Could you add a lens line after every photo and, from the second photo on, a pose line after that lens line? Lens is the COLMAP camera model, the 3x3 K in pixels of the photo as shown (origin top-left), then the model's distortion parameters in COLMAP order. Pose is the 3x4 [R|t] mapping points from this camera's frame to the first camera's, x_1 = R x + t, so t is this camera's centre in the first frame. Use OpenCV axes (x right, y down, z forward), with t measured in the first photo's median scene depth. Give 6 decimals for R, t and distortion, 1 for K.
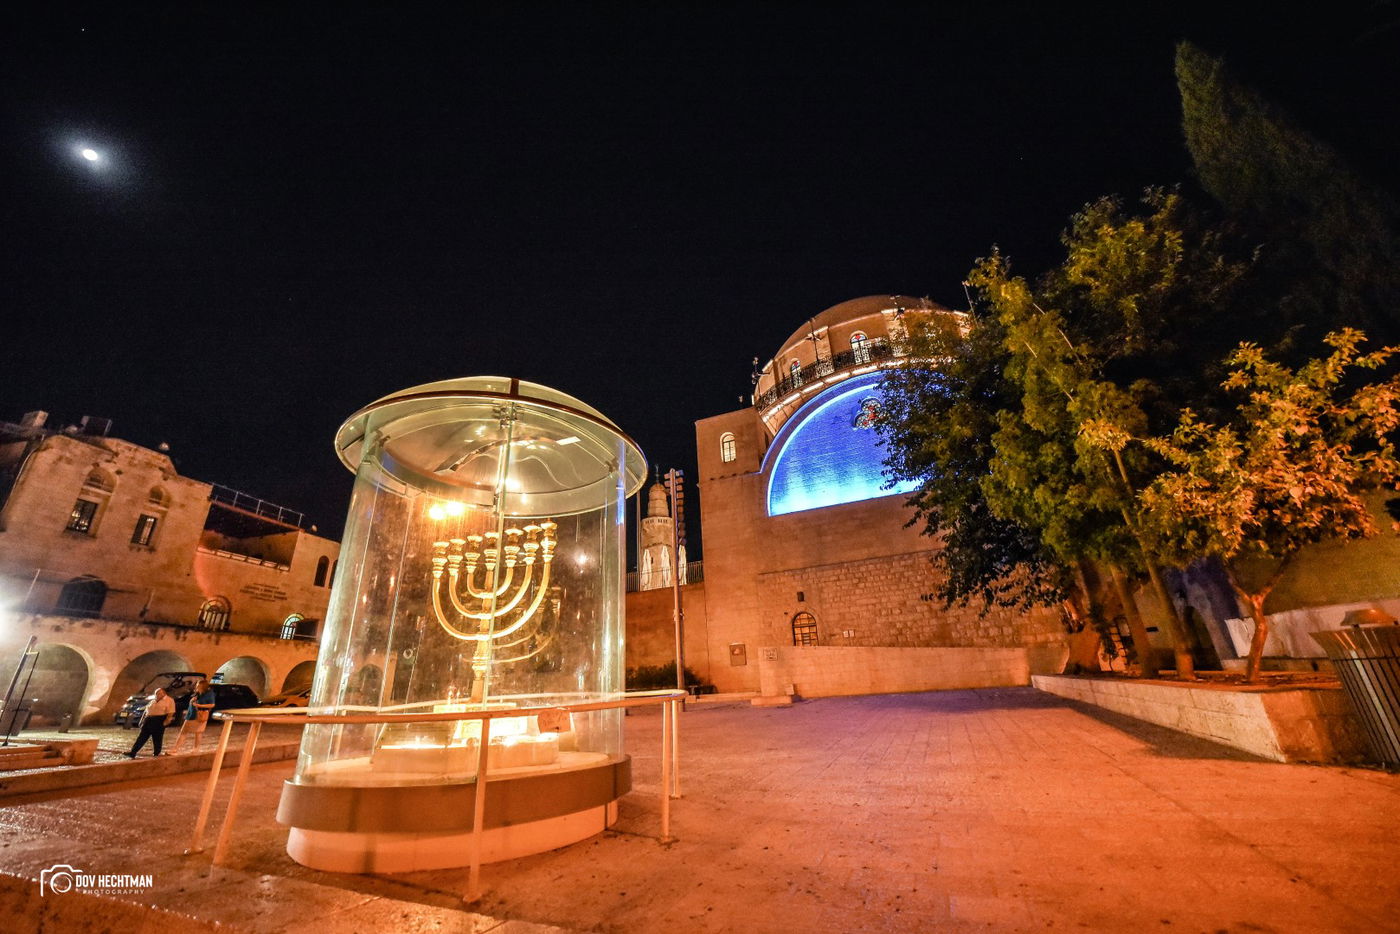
lens RADIAL K [[538.8, 0, 694.8], [0, 538.8, 471.2], [0, 0, 1]] dist [-0.017110, 0.000210]
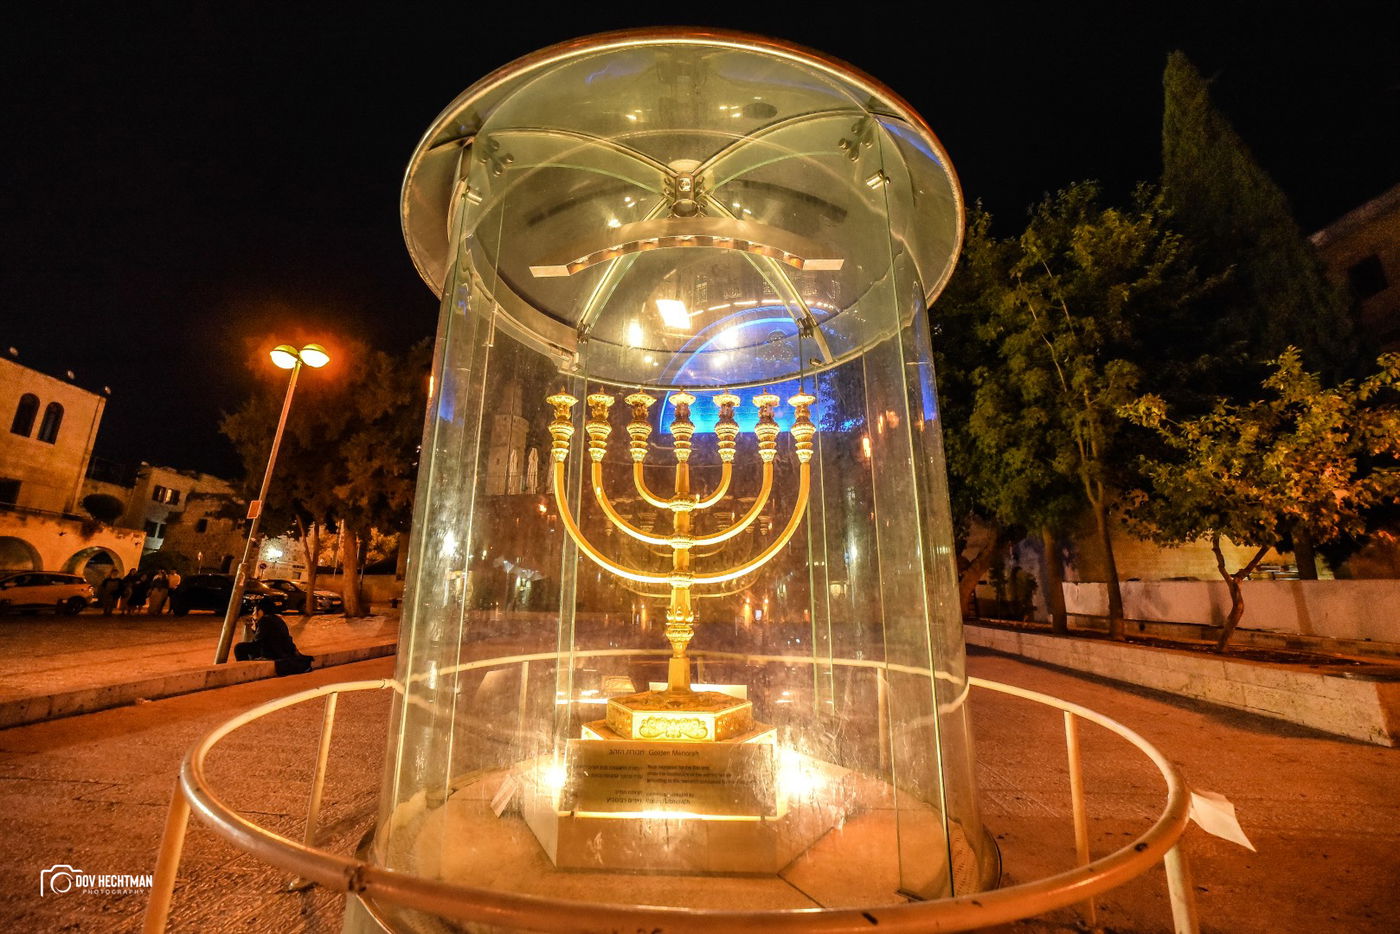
lens RADIAL K [[538.8, 0, 694.8], [0, 538.8, 471.2], [0, 0, 1]] dist [-0.017110, 0.000210]
pose [[0.936896, 0.133290, 0.323201, -0.365275], [-0.179827, 0.976528, 0.118557, 0.084418], [-0.299812, -0.169196, 0.938875, 0.319138]]
